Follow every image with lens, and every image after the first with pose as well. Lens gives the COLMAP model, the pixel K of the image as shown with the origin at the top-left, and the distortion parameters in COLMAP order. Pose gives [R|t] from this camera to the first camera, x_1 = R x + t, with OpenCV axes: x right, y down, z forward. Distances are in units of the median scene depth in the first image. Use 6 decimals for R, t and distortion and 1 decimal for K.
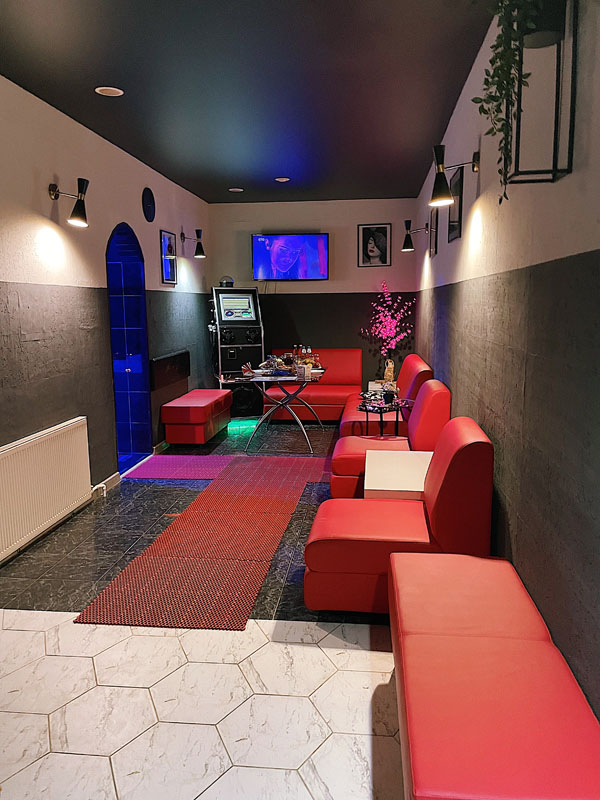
lens RADIAL K [[603.5, 0, 302.7], [0, 603.5, 401.4], [0, 0, 1]] dist [0.080903, -0.000317]
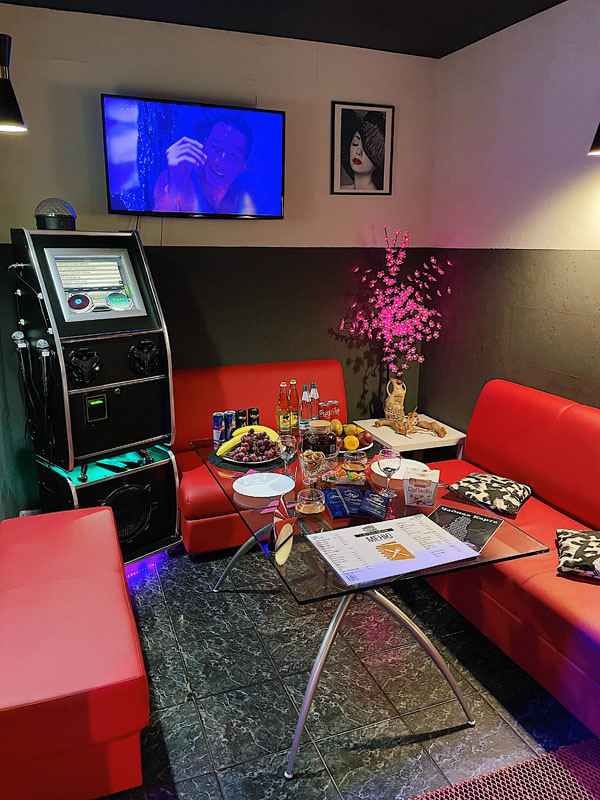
lens RADIAL K [[605.5, 0, 300.0], [0, 605.5, 400.0], [0, 0, 1]] dist [0.079937, -0.107113]
pose [[0.889953, -0.098565, 0.445273, -0.172525], [0.056473, 0.992668, 0.106866, -0.116415], [-0.452542, -0.069960, 0.888995, 0.592239]]
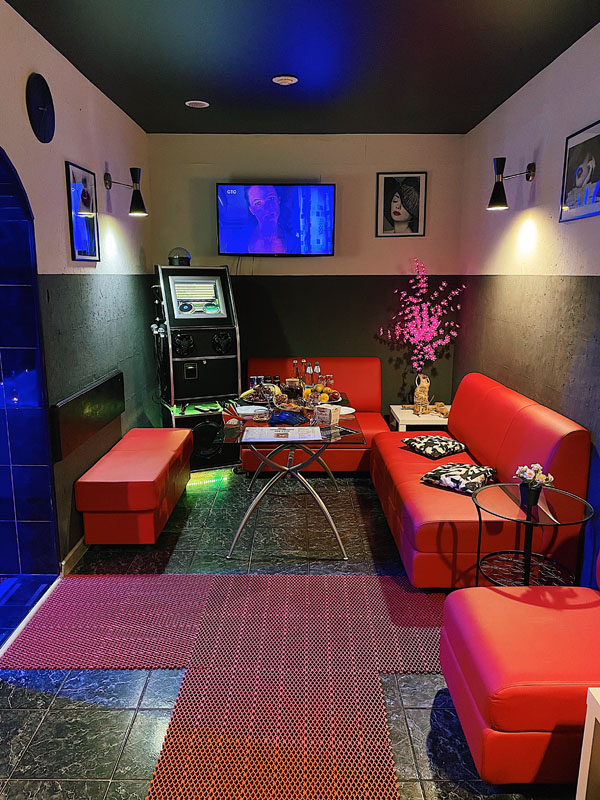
lens RADIAL K [[605.5, 0, 300.0], [0, 605.5, 400.0], [0, 0, 1]] dist [0.079937, -0.107113]
pose [[0.993783, -0.013131, 0.110556, -0.073090], [0.008295, 0.998993, 0.044084, -0.074511], [-0.111024, -0.042893, 0.992892, 0.345857]]
